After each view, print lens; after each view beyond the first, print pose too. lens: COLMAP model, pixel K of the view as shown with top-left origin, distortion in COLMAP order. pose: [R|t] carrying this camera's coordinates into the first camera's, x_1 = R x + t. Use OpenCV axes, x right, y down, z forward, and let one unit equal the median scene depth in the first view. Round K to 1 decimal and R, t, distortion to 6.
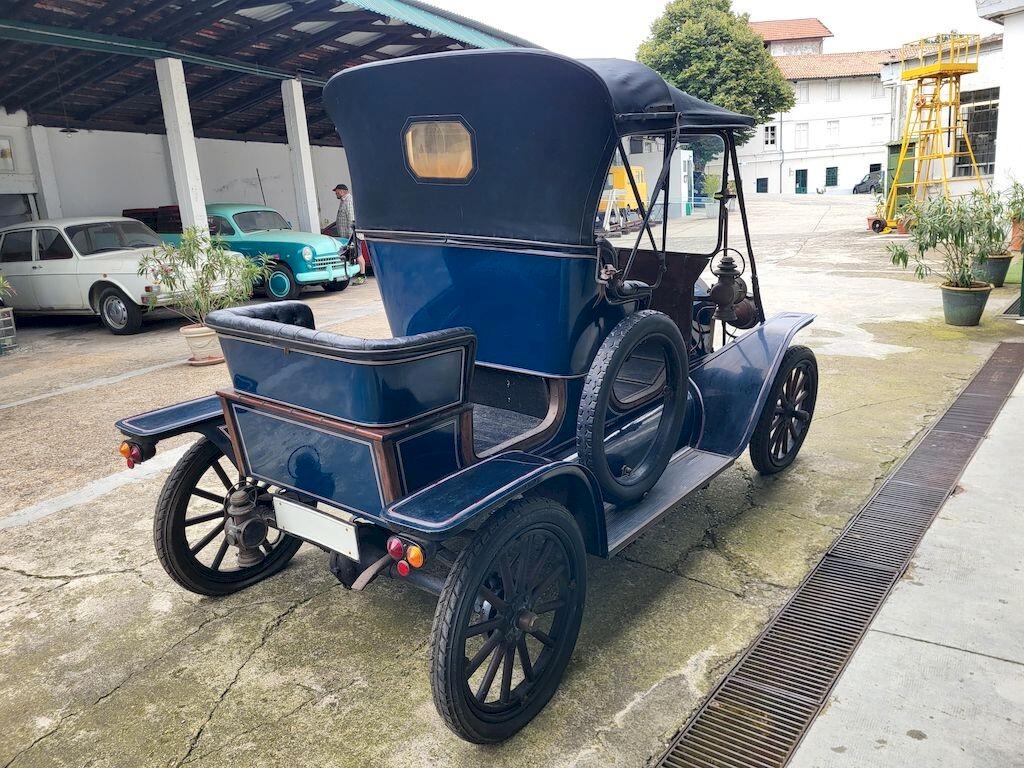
lens RADIAL K [[774.8, 0, 516.5], [0, 774.8, 373.5], [0, 0, 1]] dist [0.055131, -0.043554]
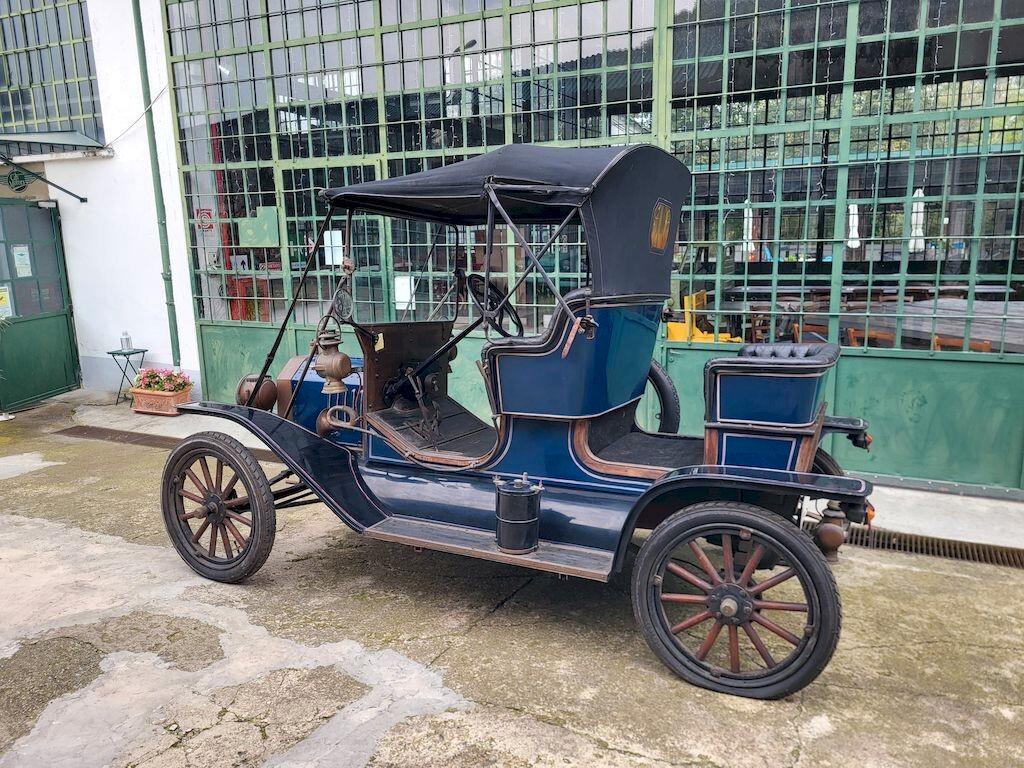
lens RADIAL K [[774.8, 0, 513.0], [0, 774.8, 384.9], [0, 0, 1]] dist [0.055131, -0.043554]
pose [[-0.210856, -0.116056, 0.970603, -1.011232], [0.247874, 0.954126, 0.167934, -0.245203], [-0.945568, 0.275998, -0.172416, 1.179781]]
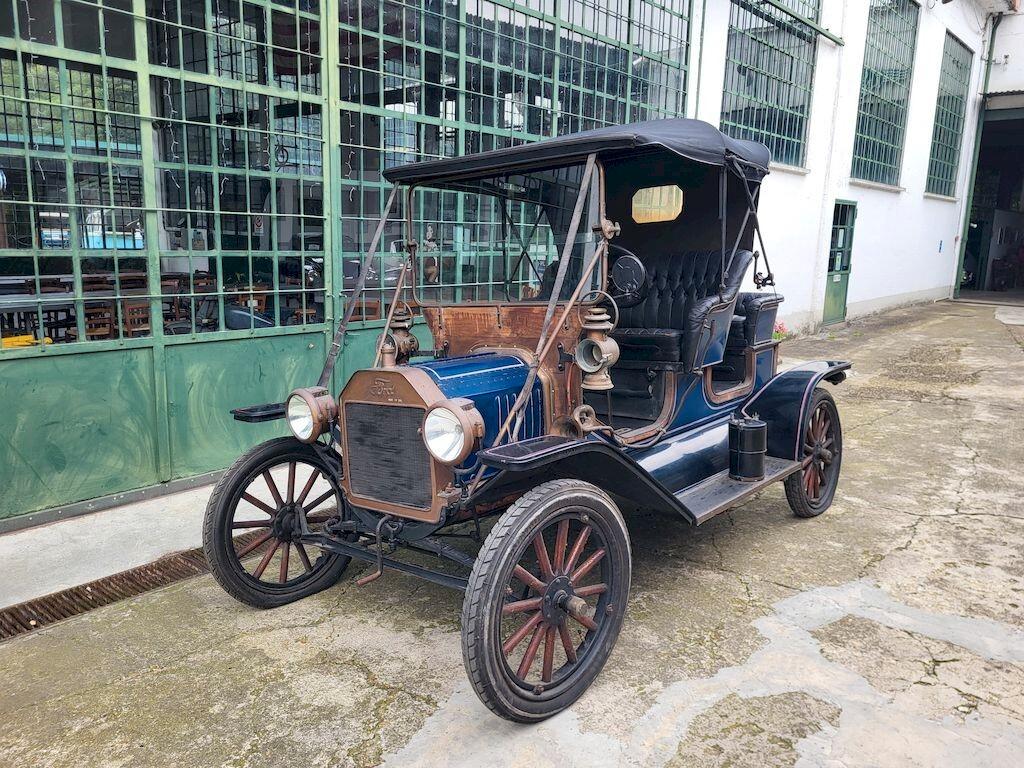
lens RADIAL K [[774.8, 0, 515.8], [0, 774.8, 371.2], [0, 0, 1]] dist [0.055131, -0.043554]
pose [[-0.997936, 0.034236, 0.054328, 0.081384], [0.052614, 0.920961, 0.386087, -0.459861], [-0.036815, 0.388149, -0.920861, 1.983327]]
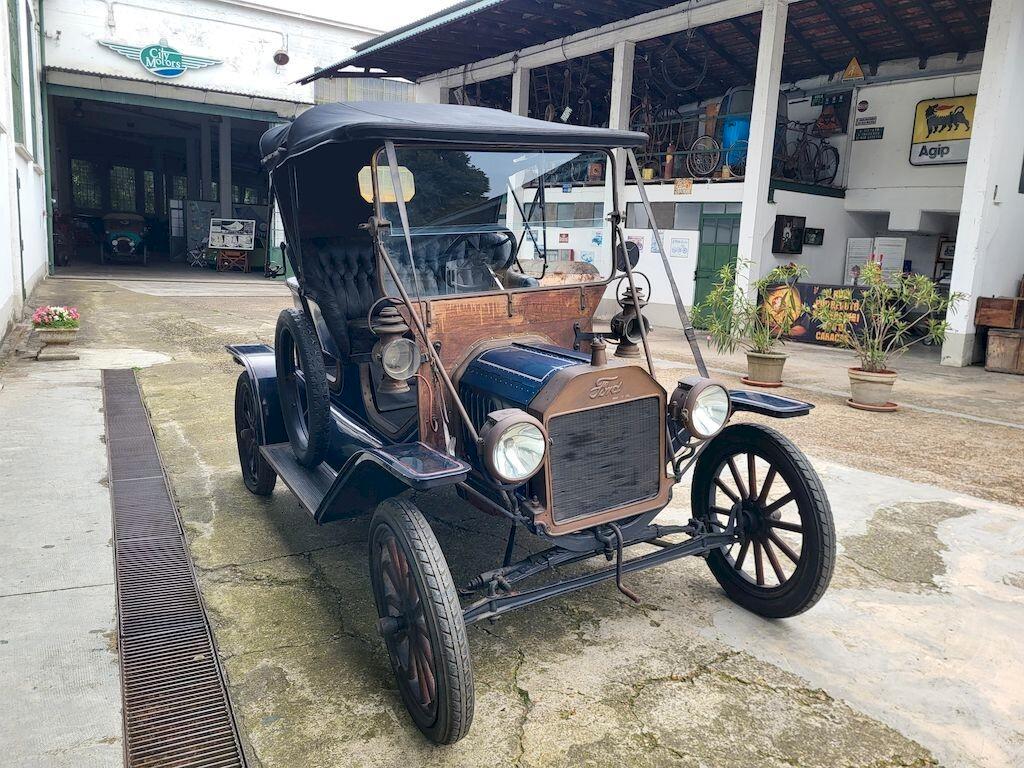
lens RADIAL K [[774.8, 0, 516.1], [0, 774.8, 370.3], [0, 0, 1]] dist [0.055131, -0.043554]
pose [[-0.407342, 0.192821, -0.892688, 0.933203], [-0.220690, 0.927708, 0.301088, -0.358252], [0.886210, 0.319653, -0.335341, 1.427726]]
